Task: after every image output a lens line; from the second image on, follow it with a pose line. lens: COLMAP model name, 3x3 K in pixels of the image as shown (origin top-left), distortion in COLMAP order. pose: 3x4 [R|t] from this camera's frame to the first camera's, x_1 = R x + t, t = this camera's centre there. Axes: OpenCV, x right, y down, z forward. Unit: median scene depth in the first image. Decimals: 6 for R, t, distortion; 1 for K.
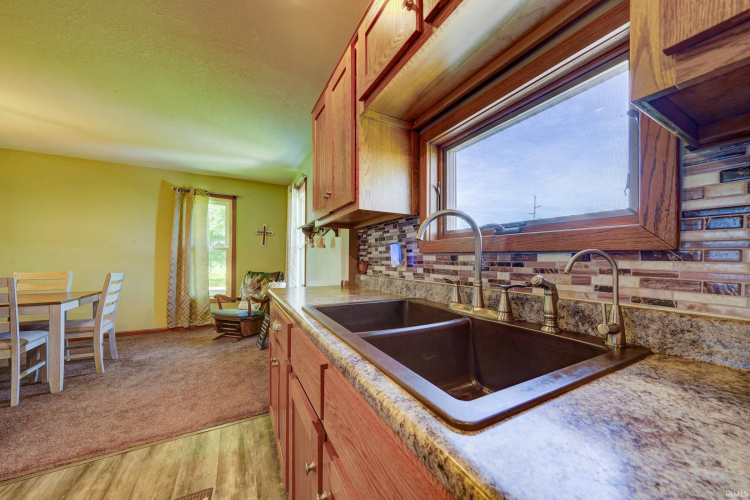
lens RADIAL K [[265.1, 0, 376.8], [0, 265.1, 260.2], [0, 0, 1]] dist [-0.001802, -0.000232]
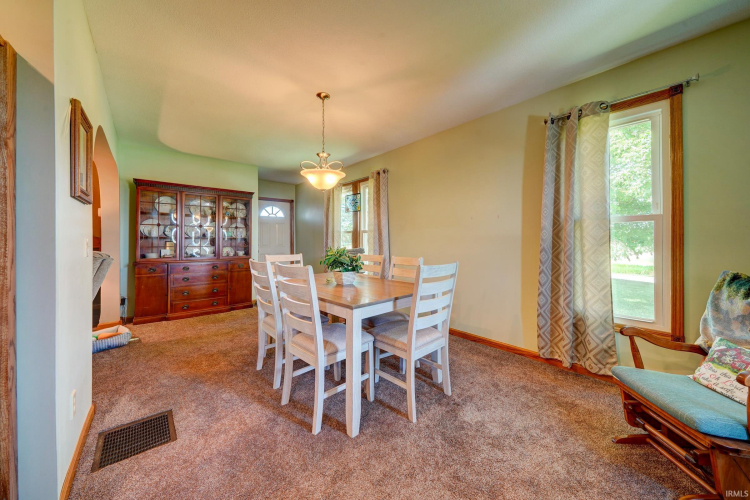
lens RADIAL K [[264.0, 0, 394.9], [0, 264.0, 240.6], [0, 0, 1]] dist [-0.000867, -0.000002]
pose [[0.259977, -0.012824, -0.965530, -0.286220], [0.004929, 0.999916, -0.011954, -0.000587], [0.965602, -0.001651, 0.260018, 0.520361]]
